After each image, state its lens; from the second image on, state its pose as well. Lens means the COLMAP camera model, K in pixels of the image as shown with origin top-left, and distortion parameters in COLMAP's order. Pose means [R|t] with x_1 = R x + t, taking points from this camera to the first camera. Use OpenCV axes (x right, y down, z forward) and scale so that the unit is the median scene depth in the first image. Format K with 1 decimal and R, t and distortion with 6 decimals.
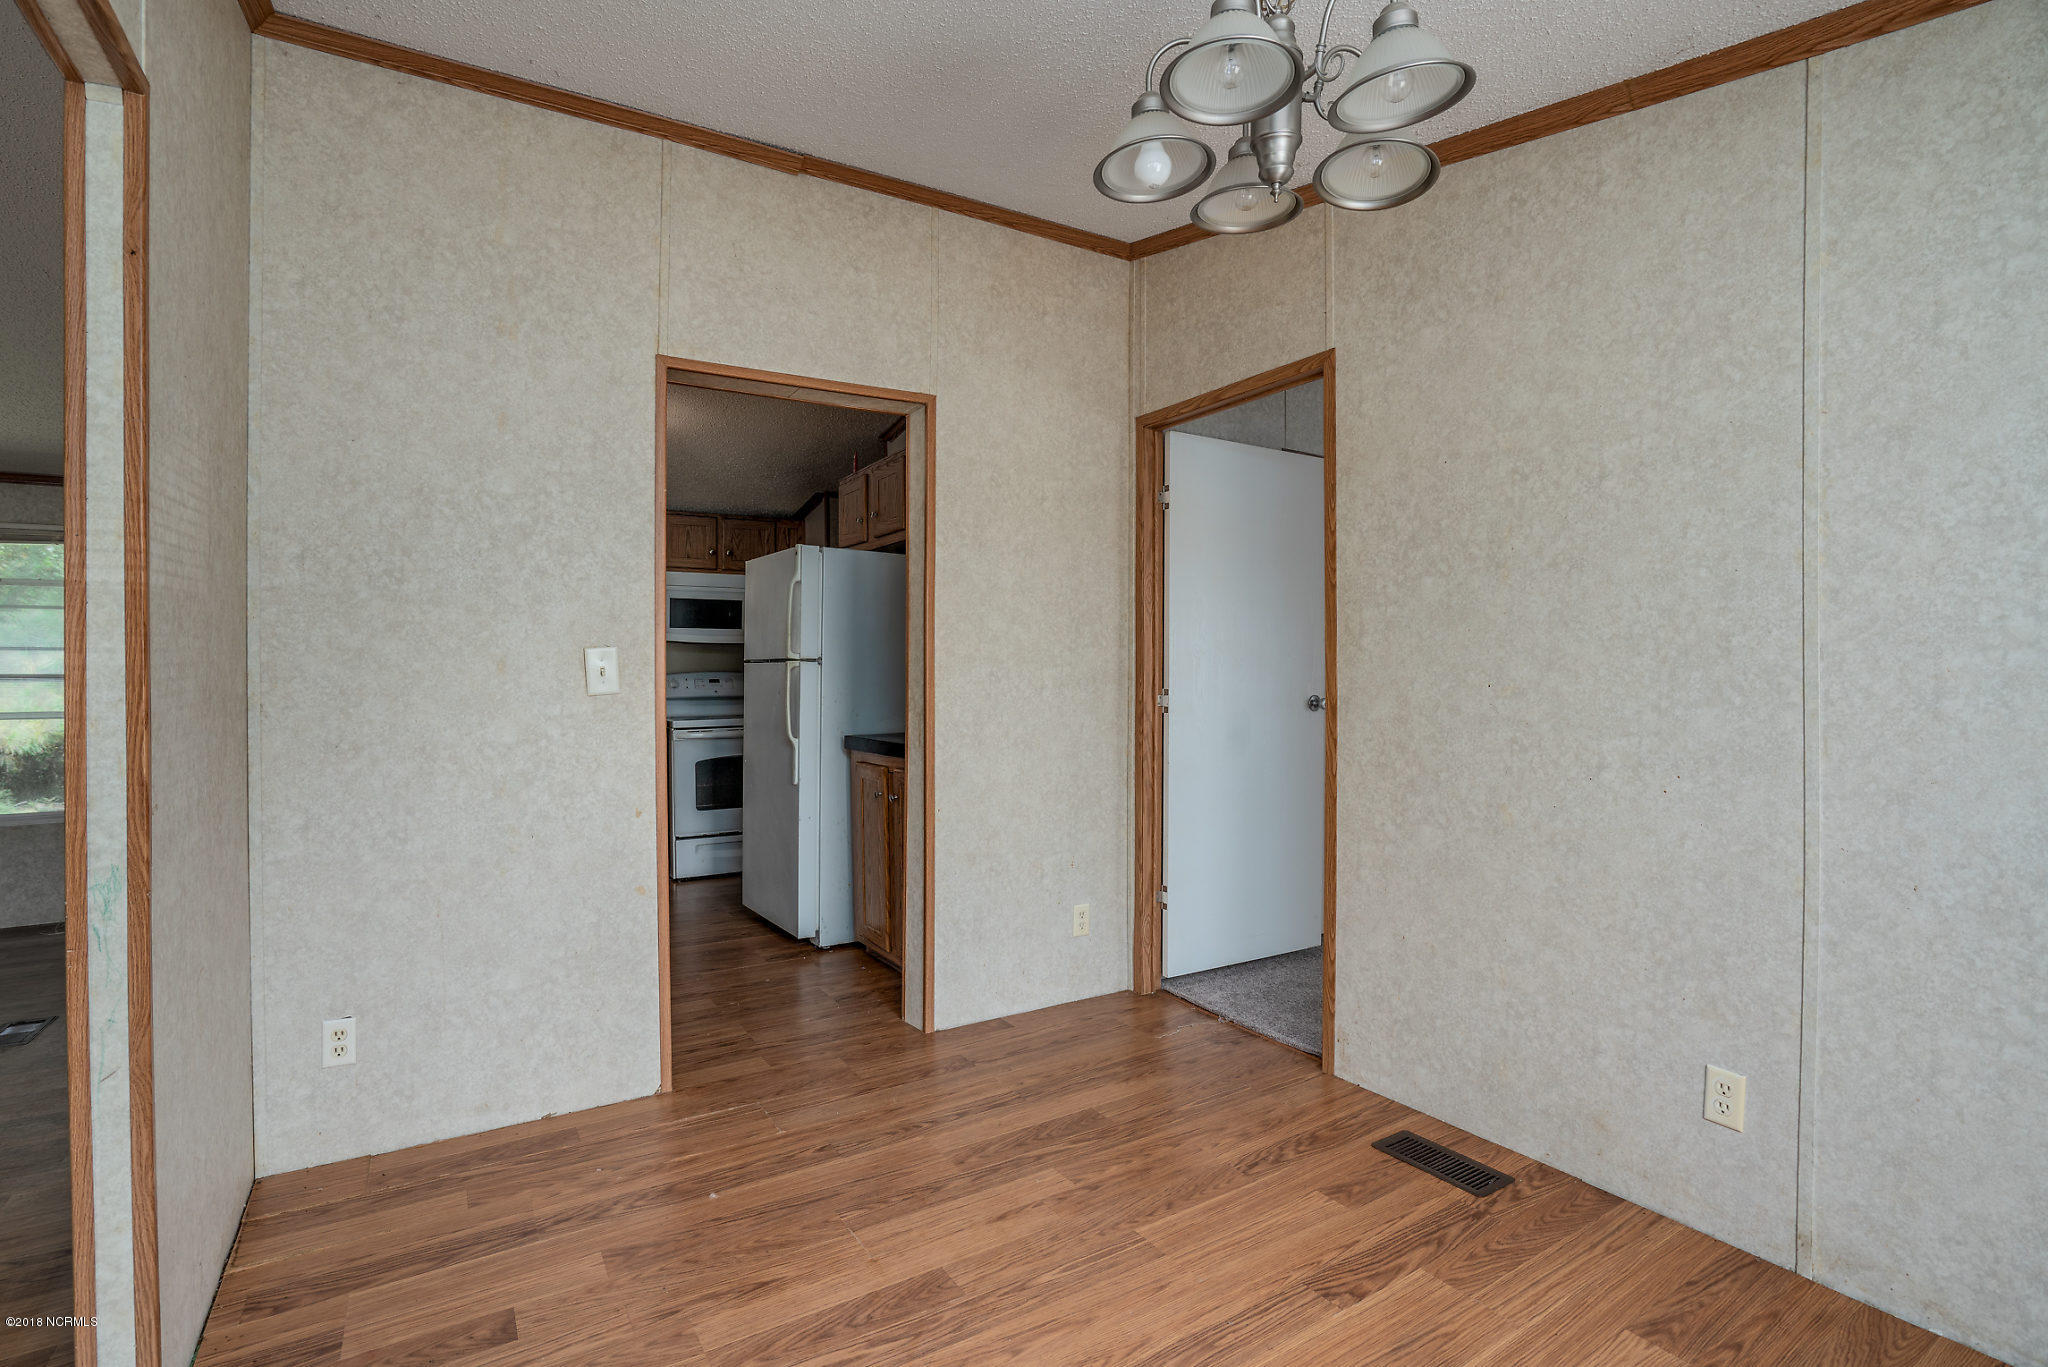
lens RADIAL K [[959.0, 0, 1024.0], [0, 959.0, 683.5], [0, 0, 1]] dist [0.000117, 0.000000]
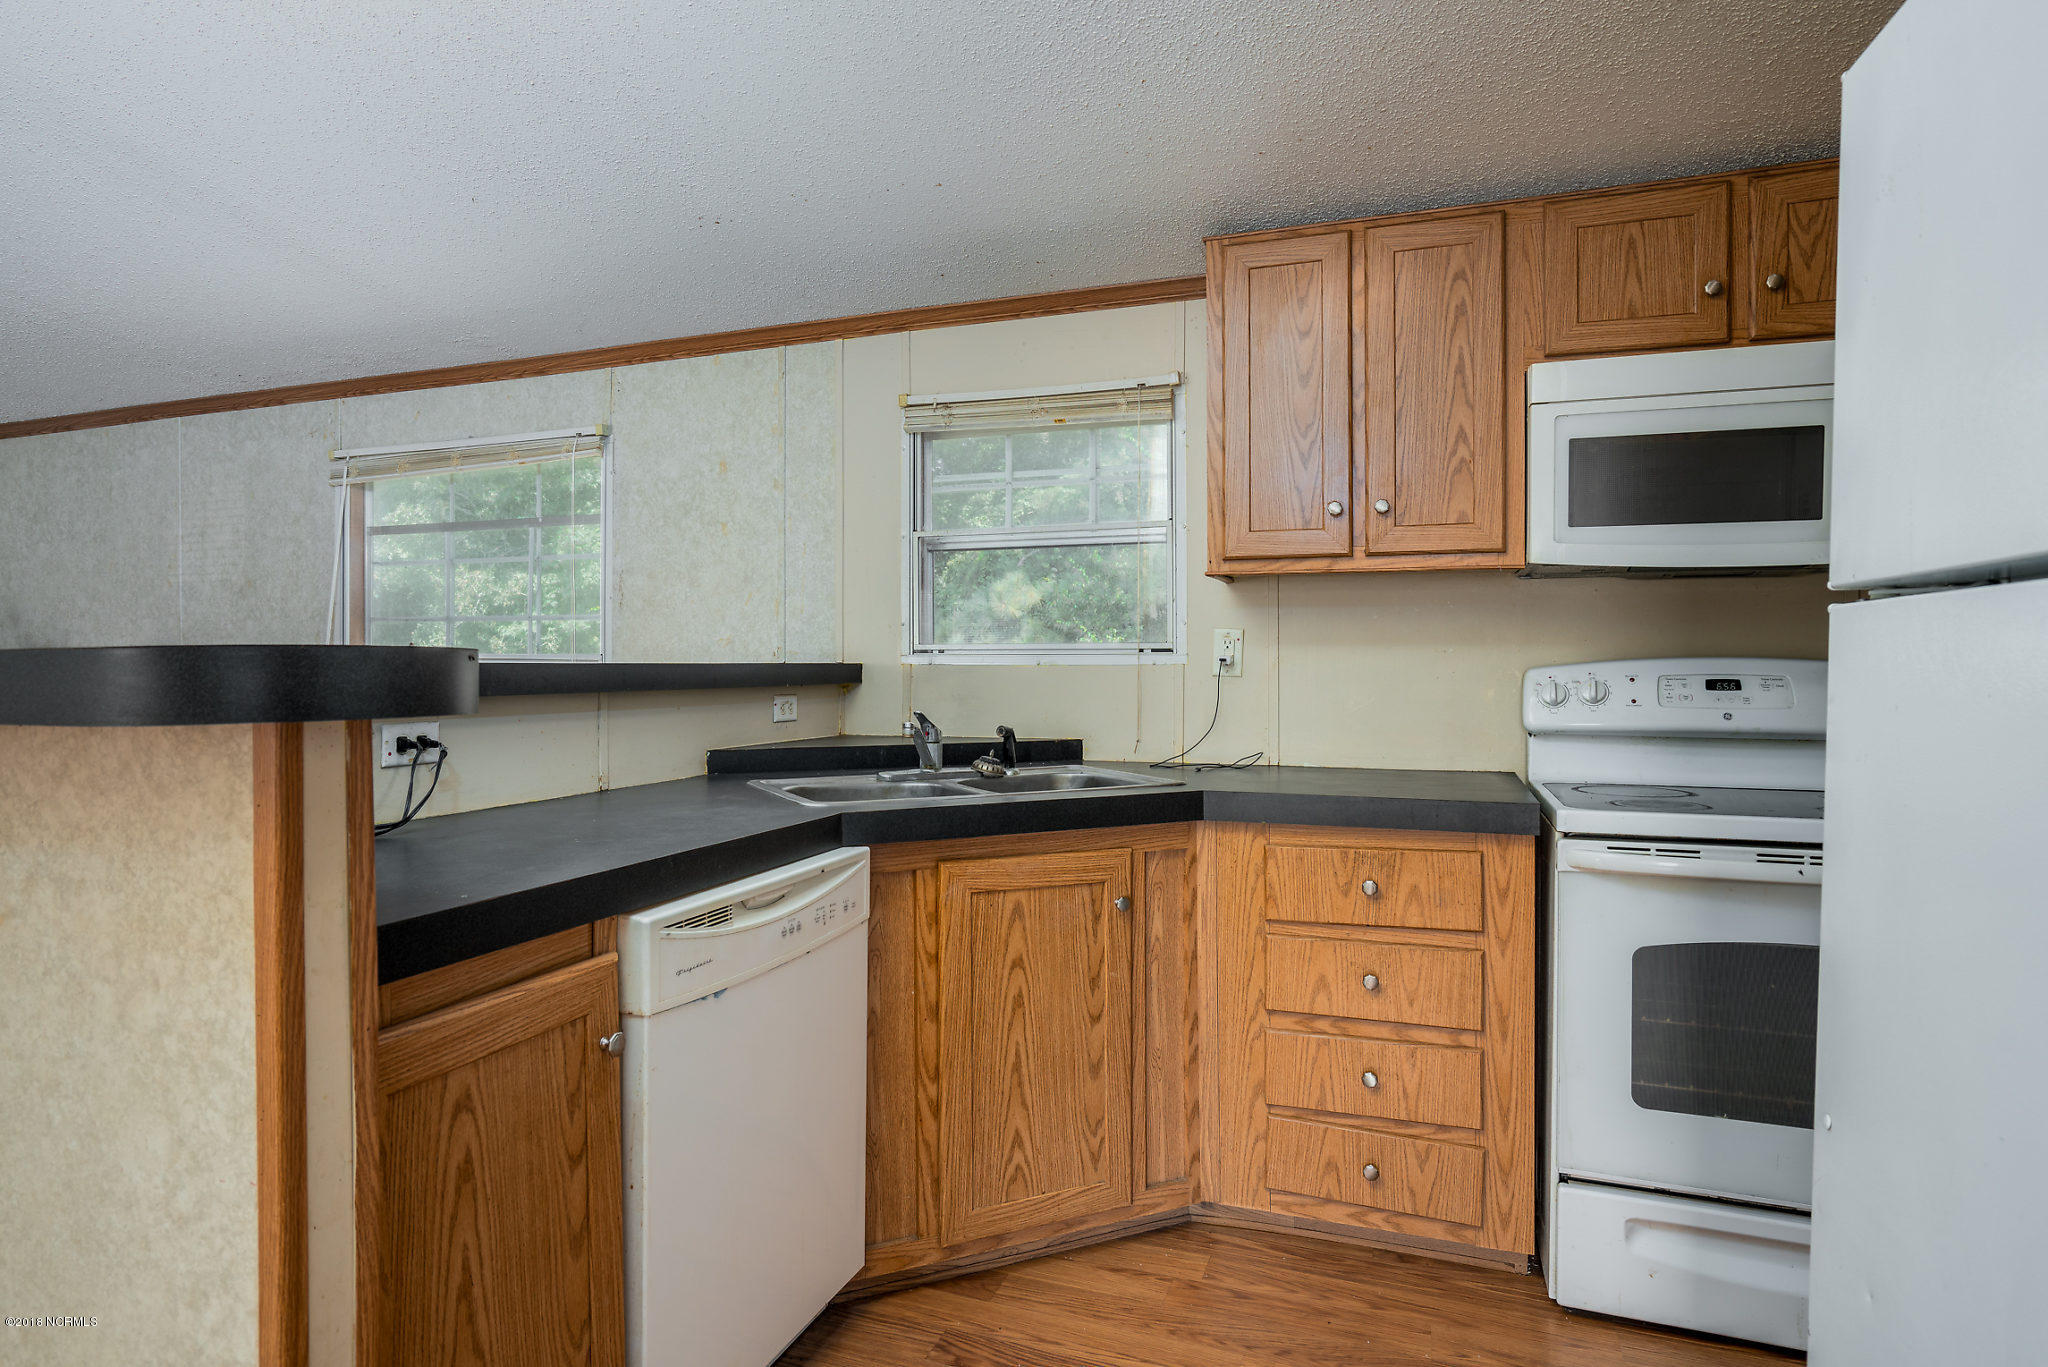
lens RADIAL K [[1136.6, 0, 1024.0], [0, 1136.6, 683.5], [0, 0, 1]] dist [-0.019982, 0.001638]
pose [[0.620531, 0.010690, -0.784109, -0.175289], [-0.006084, 0.999943, 0.008818, -0.004985], [0.784158, -0.000701, 0.620561, 0.597200]]
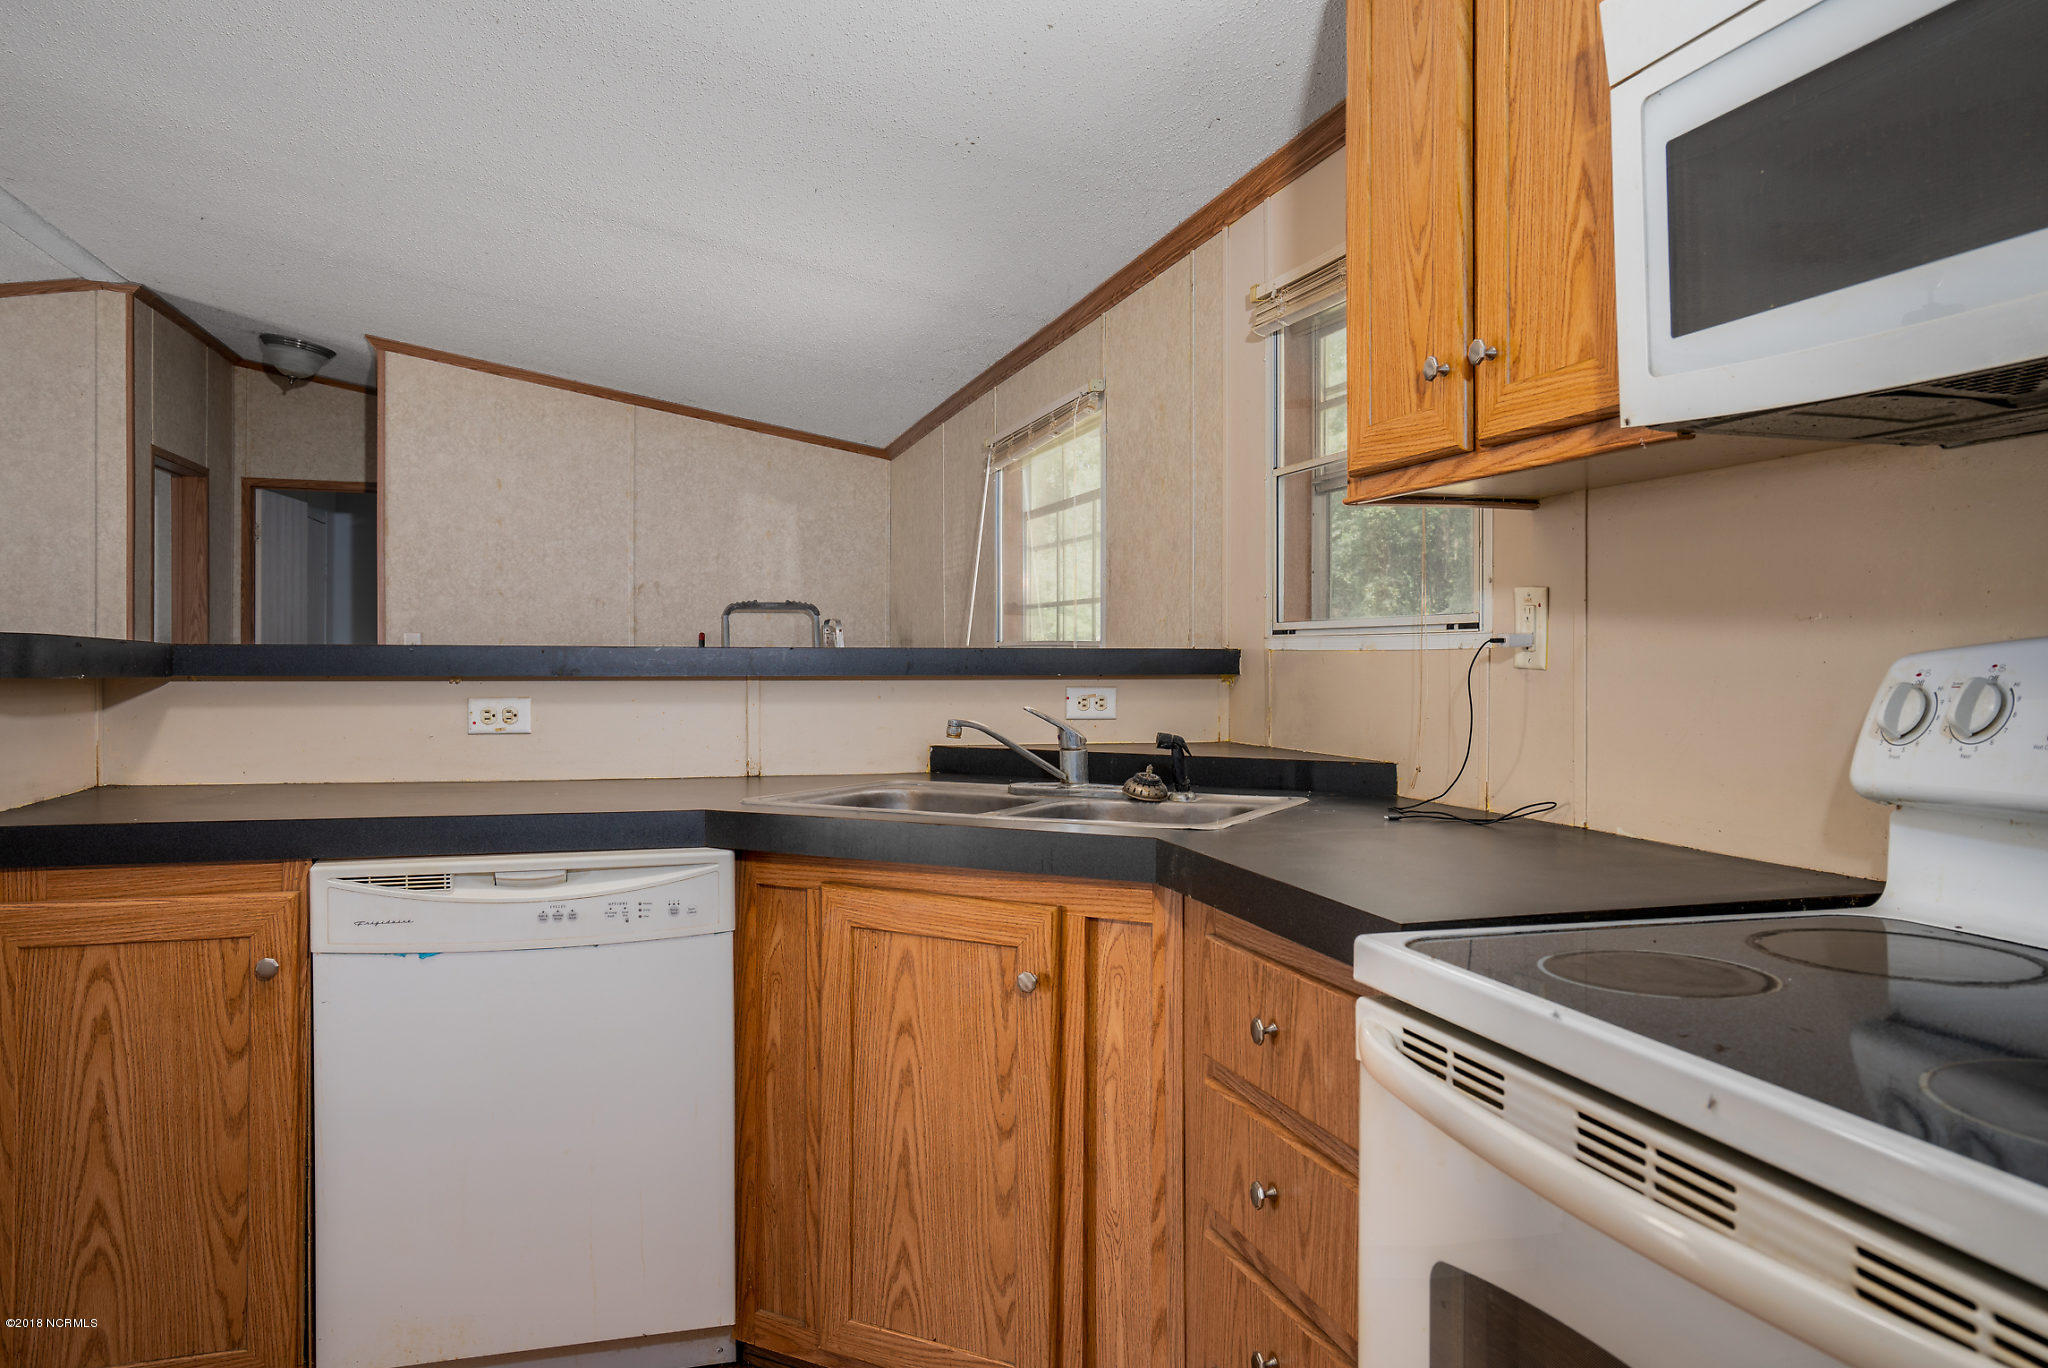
lens RADIAL K [[1440.8, 0, 1024.0], [0, 1440.8, 684.0], [0, 0, 1]] dist [0.005566, 0.026905]
pose [[-0.266813, 0.014860, -0.963634, -0.120882], [-0.012827, 0.999738, 0.018969, -0.005732], [0.963663, 0.017421, -0.266552, 0.949229]]
